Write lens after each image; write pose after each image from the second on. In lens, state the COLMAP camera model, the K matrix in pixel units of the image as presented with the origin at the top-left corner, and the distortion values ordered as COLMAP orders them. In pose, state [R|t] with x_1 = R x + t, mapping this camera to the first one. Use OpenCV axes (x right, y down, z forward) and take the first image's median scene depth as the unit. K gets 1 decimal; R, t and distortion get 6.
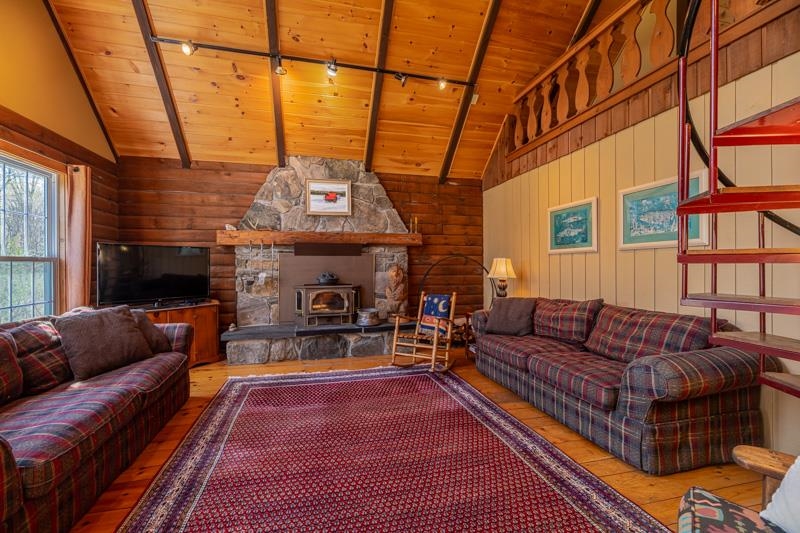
lens RADIAL K [[328.0, 0, 390.2], [0, 328.0, 270.4], [0, 0, 1]] dist [0.000487, -0.000534]
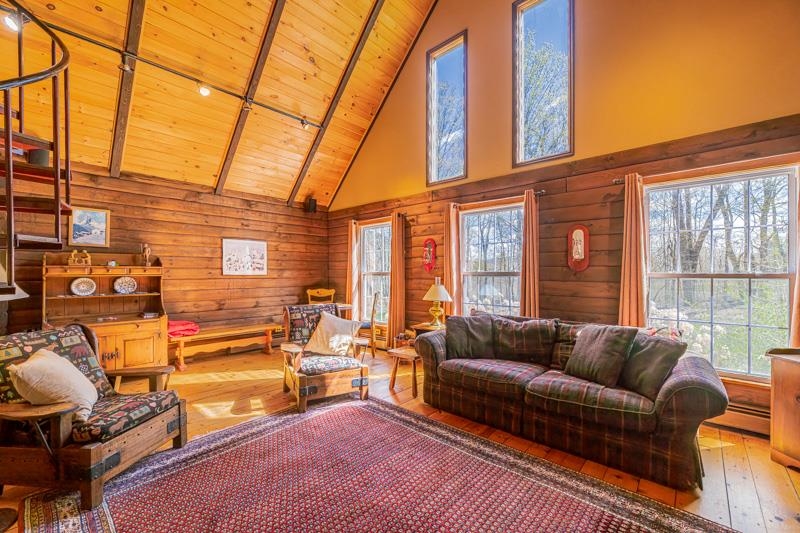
lens RADIAL K [[328.0, 0, 397.3], [0, 328.0, 270.0], [0, 0, 1]] dist [0.000487, -0.000534]
pose [[-0.825598, -0.000197, -0.564259, 0.153559], [-0.009184, 0.999872, 0.013089, -0.038548], [0.564184, 0.015988, -0.825494, 0.796413]]
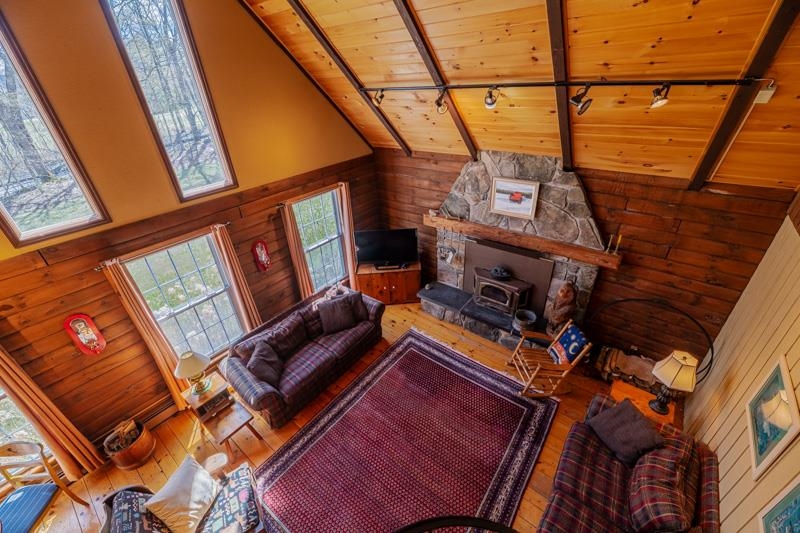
lens RADIAL K [[328.0, 0, 399.1], [0, 328.0, 268.9], [0, 0, 1]] dist [0.000487, -0.000534]
pose [[0.617258, 0.376884, -0.690616, 0.351999], [0.038985, 0.862067, 0.505292, -0.553577], [0.785794, -0.338819, 0.517426, 0.184733]]
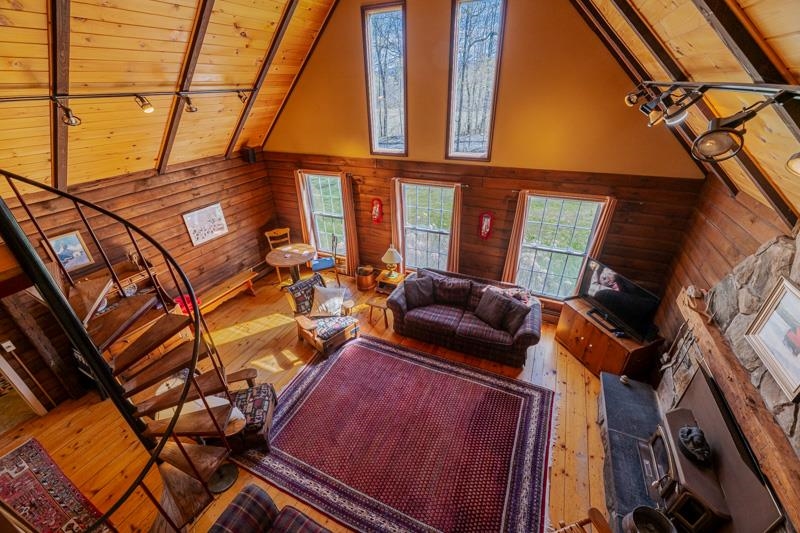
lens RADIAL K [[328.0, 0, 393.6], [0, 328.0, 264.4], [0, 0, 1]] dist [0.000487, -0.000534]
pose [[-0.624122, 0.397029, -0.672934, 0.410276], [0.023046, 0.870251, 0.492070, -0.549410], [0.780987, 0.291603, -0.552292, 0.826355]]
